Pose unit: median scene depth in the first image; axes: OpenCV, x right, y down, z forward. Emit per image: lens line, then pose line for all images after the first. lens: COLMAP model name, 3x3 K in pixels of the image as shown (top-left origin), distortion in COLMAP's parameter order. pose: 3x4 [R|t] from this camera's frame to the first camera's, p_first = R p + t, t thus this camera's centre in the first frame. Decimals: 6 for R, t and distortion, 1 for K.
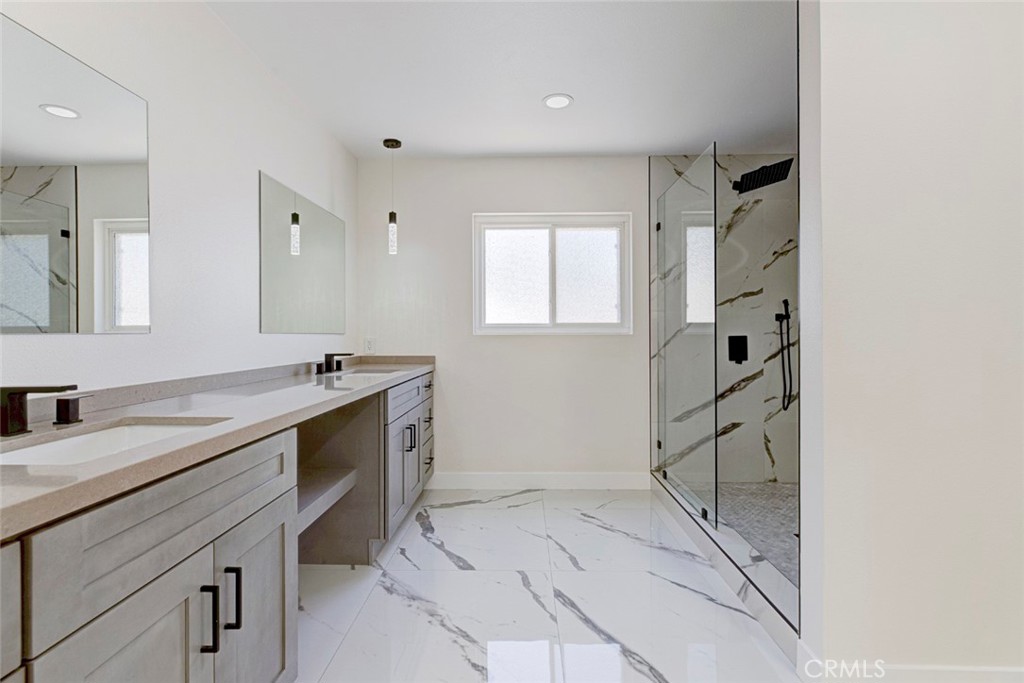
lens RADIAL K [[470.7, 0, 511.0], [0, 470.7, 340.8], [0, 0, 1]] dist [-0.002981, -0.001352]
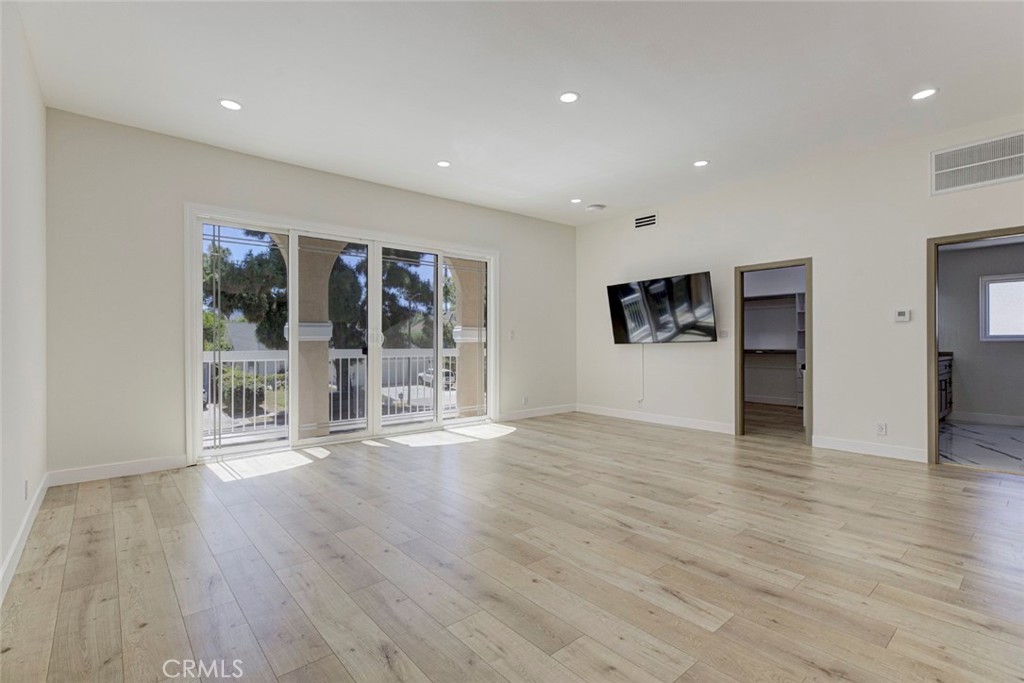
lens RADIAL K [[470.7, 0, 510.1], [0, 470.7, 342.3], [0, 0, 1]] dist [-0.002981, -0.001352]
pose [[0.656744, 0.002741, -0.754109, 0.104977], [-0.001282, 0.999996, 0.002519, -0.010986], [0.754112, -0.000688, 0.656745, -1.737915]]
